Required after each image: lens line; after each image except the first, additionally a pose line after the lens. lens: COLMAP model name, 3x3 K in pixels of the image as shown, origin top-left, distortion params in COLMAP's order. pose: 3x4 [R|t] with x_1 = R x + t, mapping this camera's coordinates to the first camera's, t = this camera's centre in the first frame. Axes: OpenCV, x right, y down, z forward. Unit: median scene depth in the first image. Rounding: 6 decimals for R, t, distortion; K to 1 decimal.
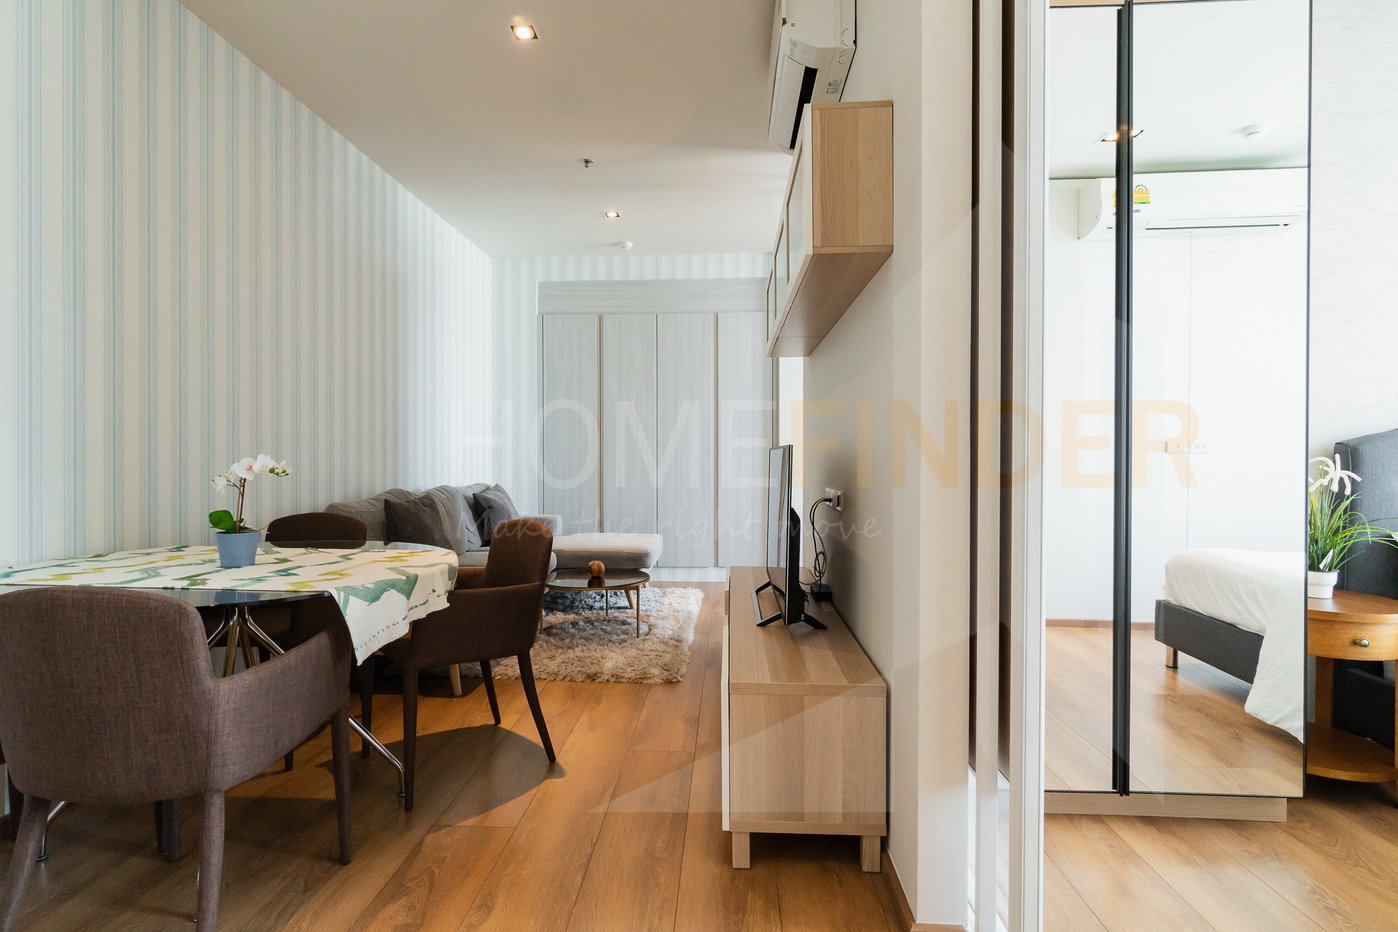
lens RADIAL K [[651.9, 0, 698.6], [0, 651.9, 463.9], [0, 0, 1]] dist [-0.004013, -0.000570]
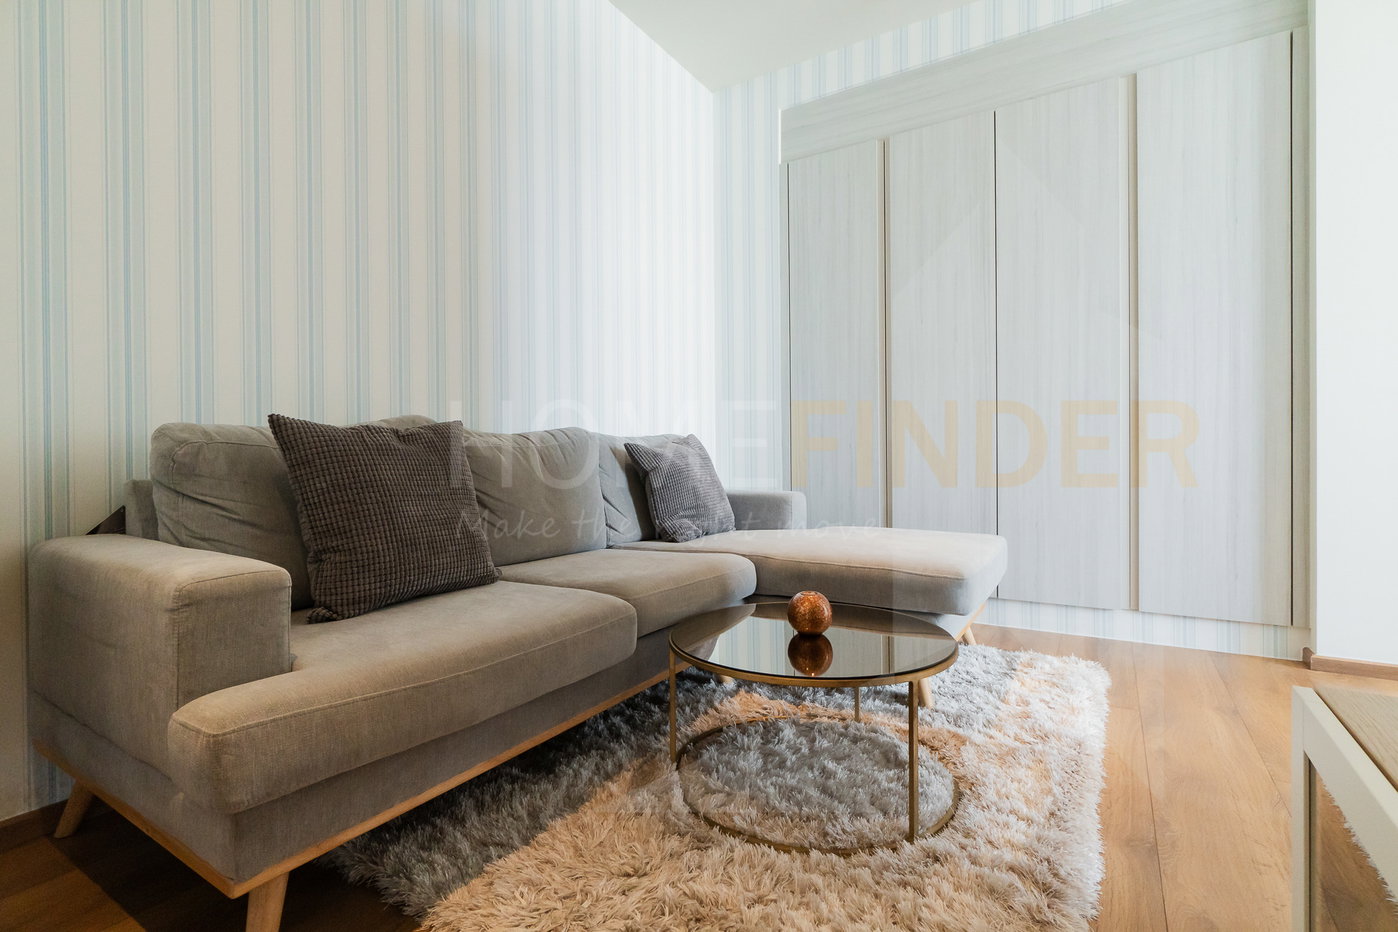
lens RADIAL K [[651.9, 0, 701.4], [0, 651.9, 460.7], [0, 0, 1]] dist [-0.004013, -0.000570]
pose [[0.871203, -0.004683, -0.490900, -0.017913], [0.003311, 0.999988, -0.003664, 0.059763], [0.490912, 0.001567, 0.871208, 0.529824]]
